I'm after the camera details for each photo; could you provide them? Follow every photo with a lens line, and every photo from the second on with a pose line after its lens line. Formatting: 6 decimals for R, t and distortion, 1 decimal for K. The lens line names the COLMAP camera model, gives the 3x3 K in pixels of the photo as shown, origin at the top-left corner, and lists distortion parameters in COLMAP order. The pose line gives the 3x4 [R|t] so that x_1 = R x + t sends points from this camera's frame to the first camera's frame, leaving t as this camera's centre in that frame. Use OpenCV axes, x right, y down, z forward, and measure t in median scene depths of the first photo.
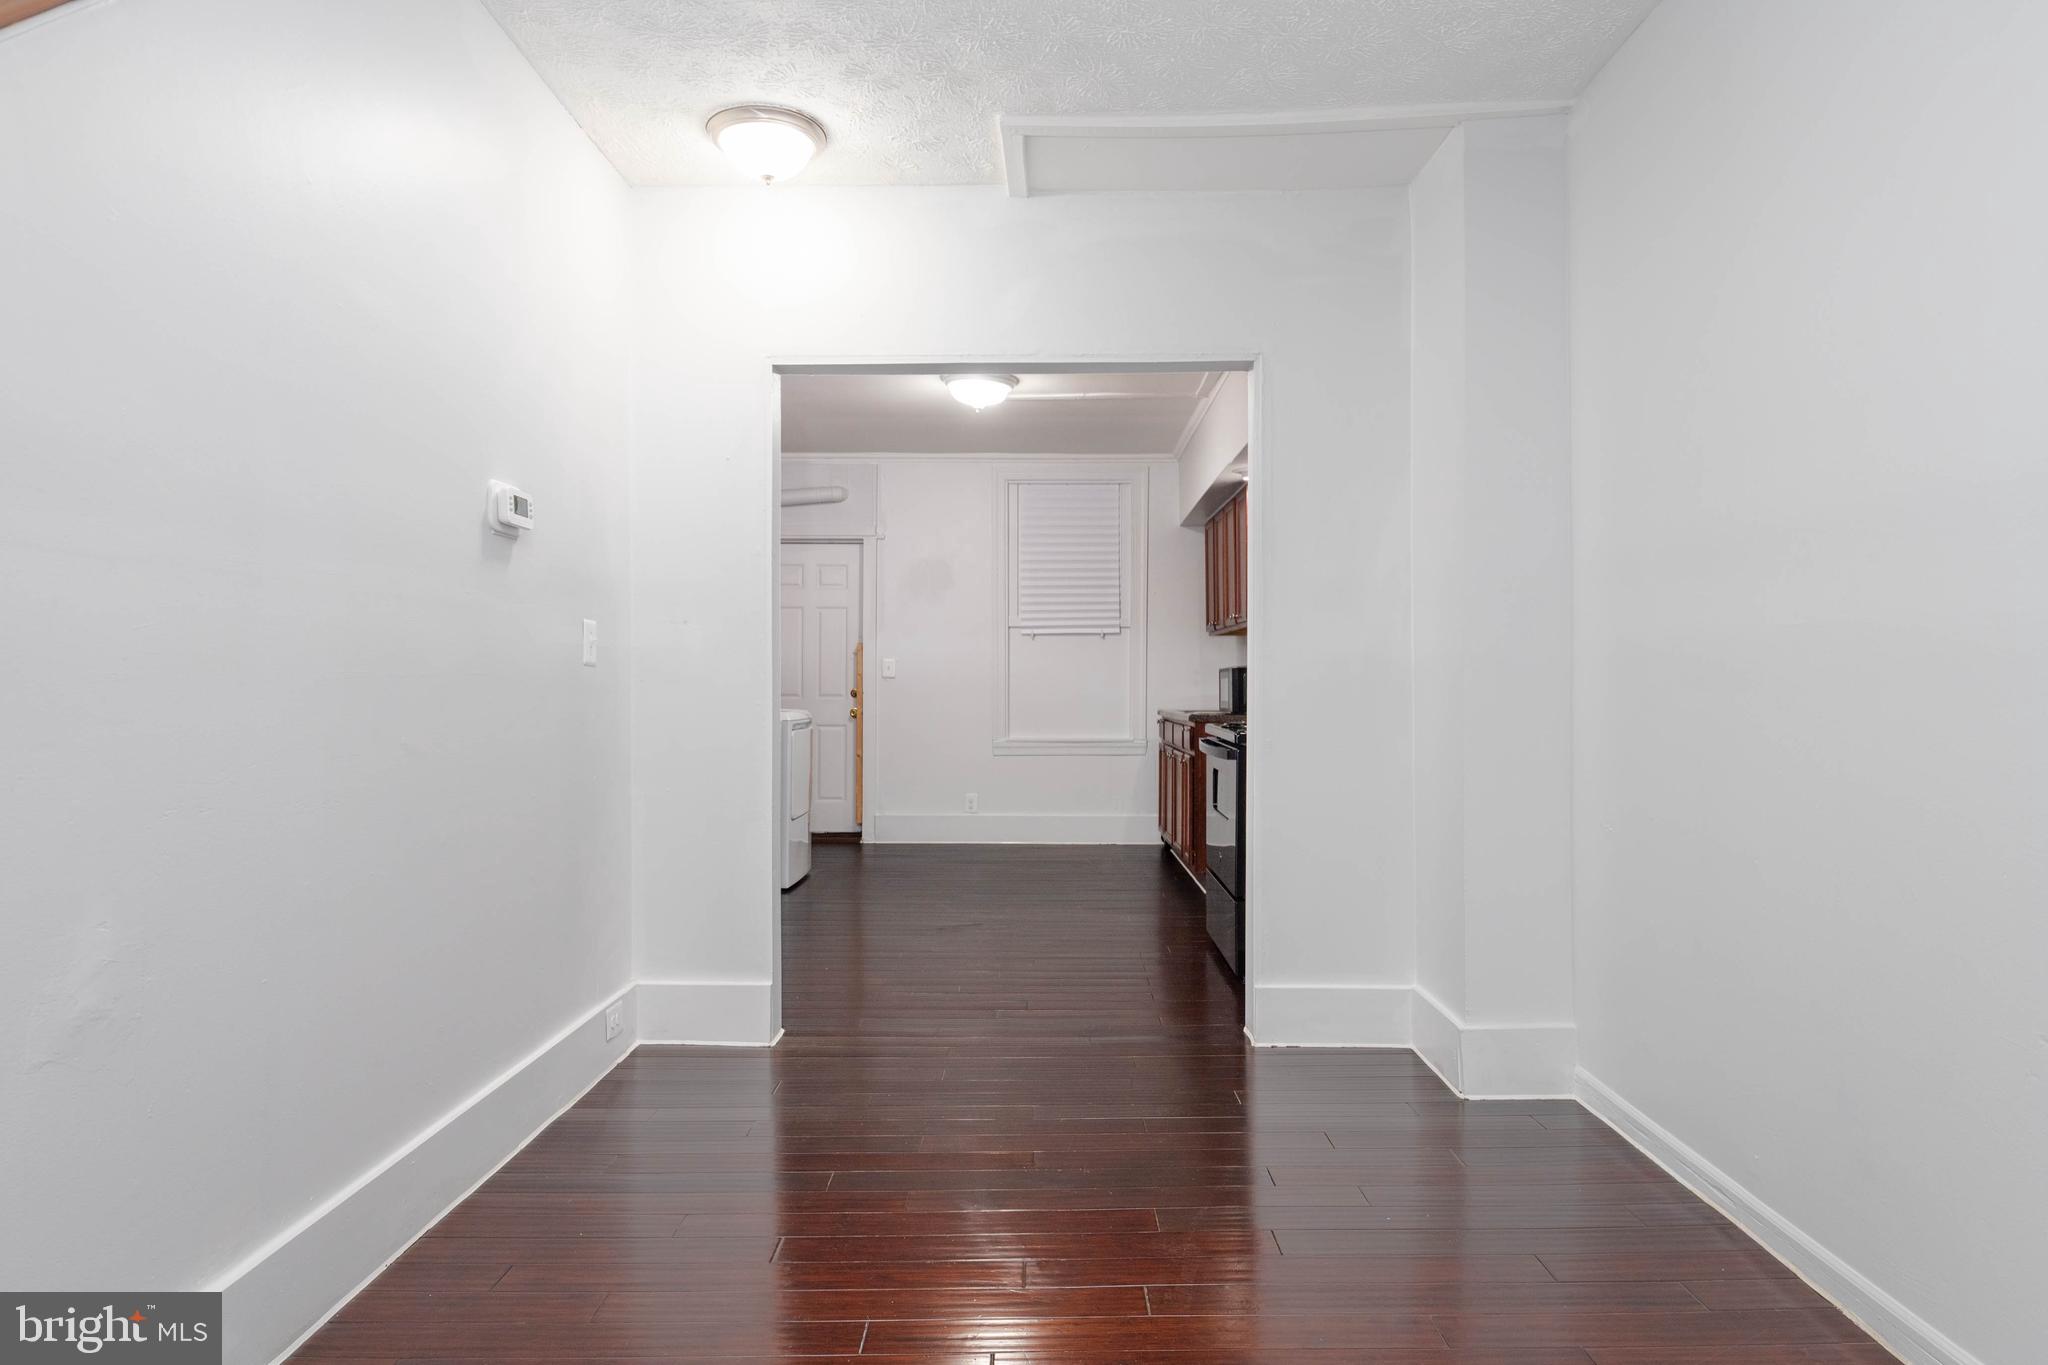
lens RADIAL K [[1152.4, 0, 1039.6], [0, 1152.4, 685.7], [0, 0, 1]] dist [0.024298, -0.002143]
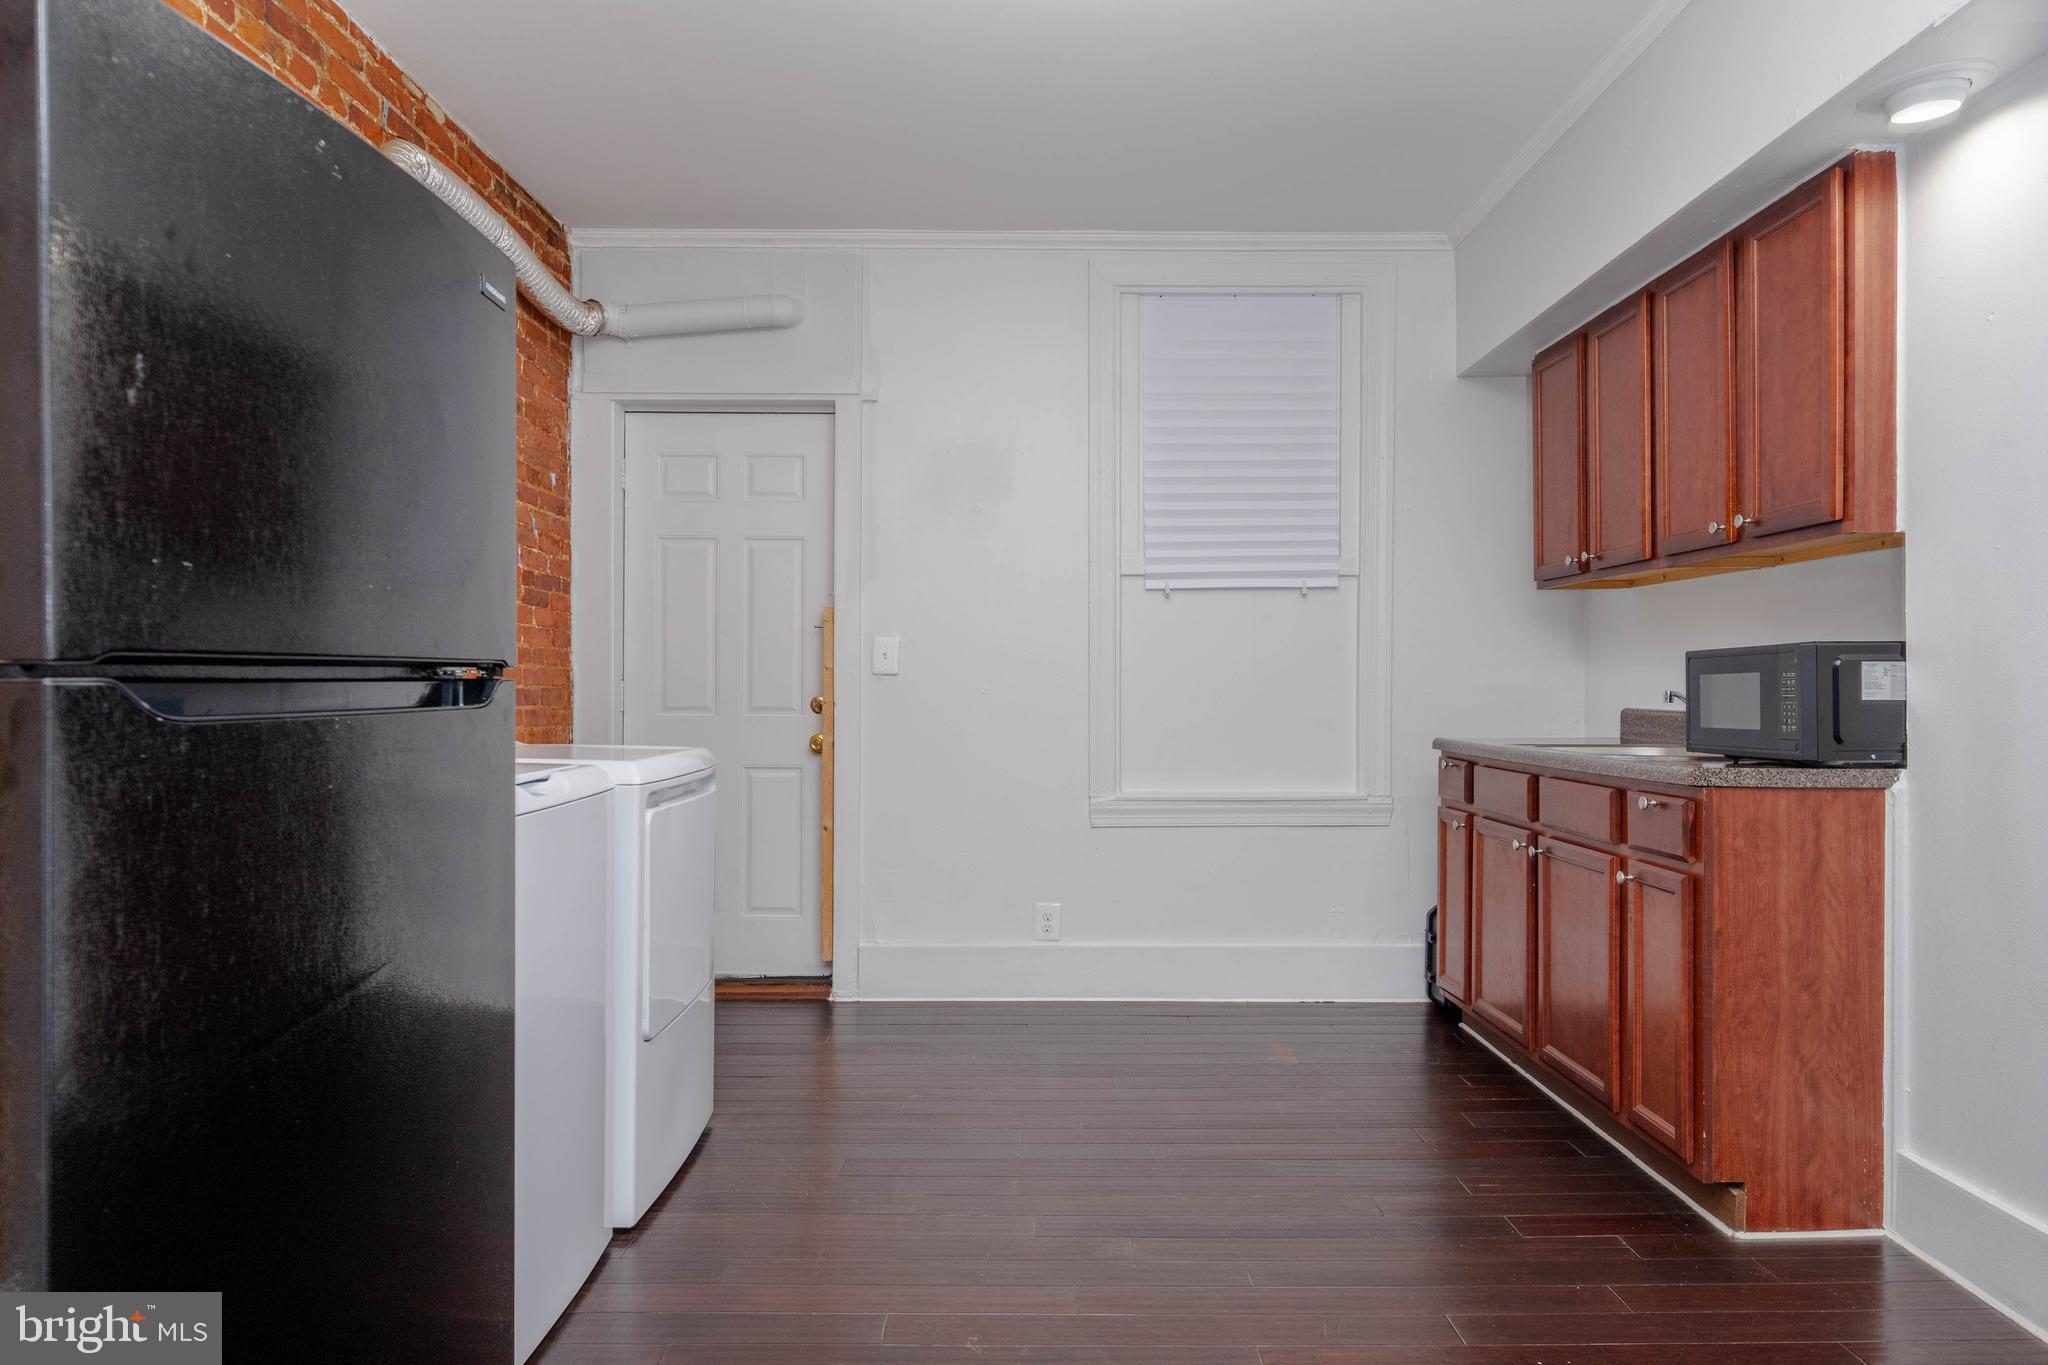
lens RADIAL K [[1243.9, 0, 1040.6], [0, 1243.9, 691.2], [0, 0, 1]] dist [0.026027, -0.008671]
pose [[0.999959, -0.000480, 0.009054, -0.084992], [0.000472, 0.999999, 0.000960, -0.000305], [-0.009055, -0.000956, 0.999959, 0.568466]]
